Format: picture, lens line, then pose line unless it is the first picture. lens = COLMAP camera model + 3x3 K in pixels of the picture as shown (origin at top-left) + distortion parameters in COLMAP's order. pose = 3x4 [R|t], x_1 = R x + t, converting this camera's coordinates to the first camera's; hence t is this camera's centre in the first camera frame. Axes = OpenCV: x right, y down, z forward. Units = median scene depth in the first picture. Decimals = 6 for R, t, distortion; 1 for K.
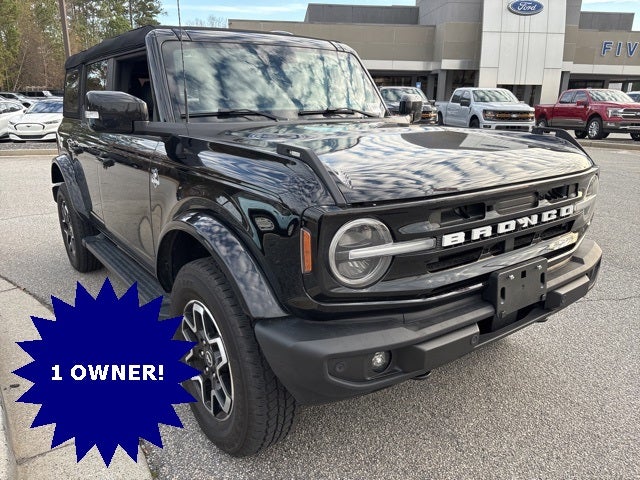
lens RADIAL K [[530.9, 0, 320.0], [0, 530.9, 240.0], [0, 0, 1]] dist [-0.007052, -0.014719]
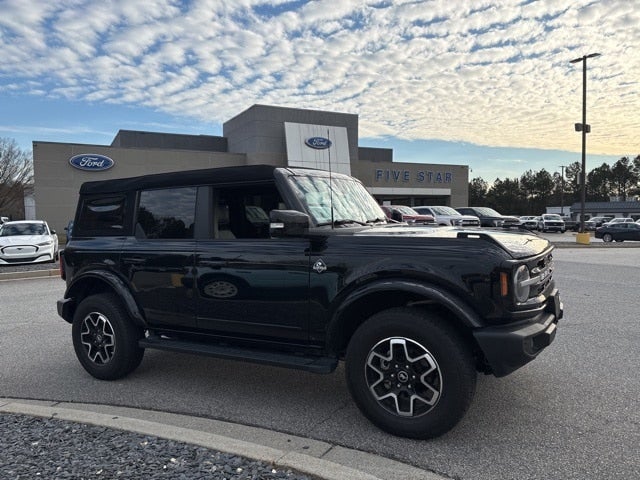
lens RADIAL K [[573.5, 0, 320.0], [0, 573.5, 240.0], [0, 0, 1]] dist [0.116794, -0.162617]
pose [[0.876880, -0.044539, 0.478641, -0.581582], [0.150493, 0.971082, -0.185344, 0.055756], [-0.456545, 0.234557, 0.858225, -0.199384]]
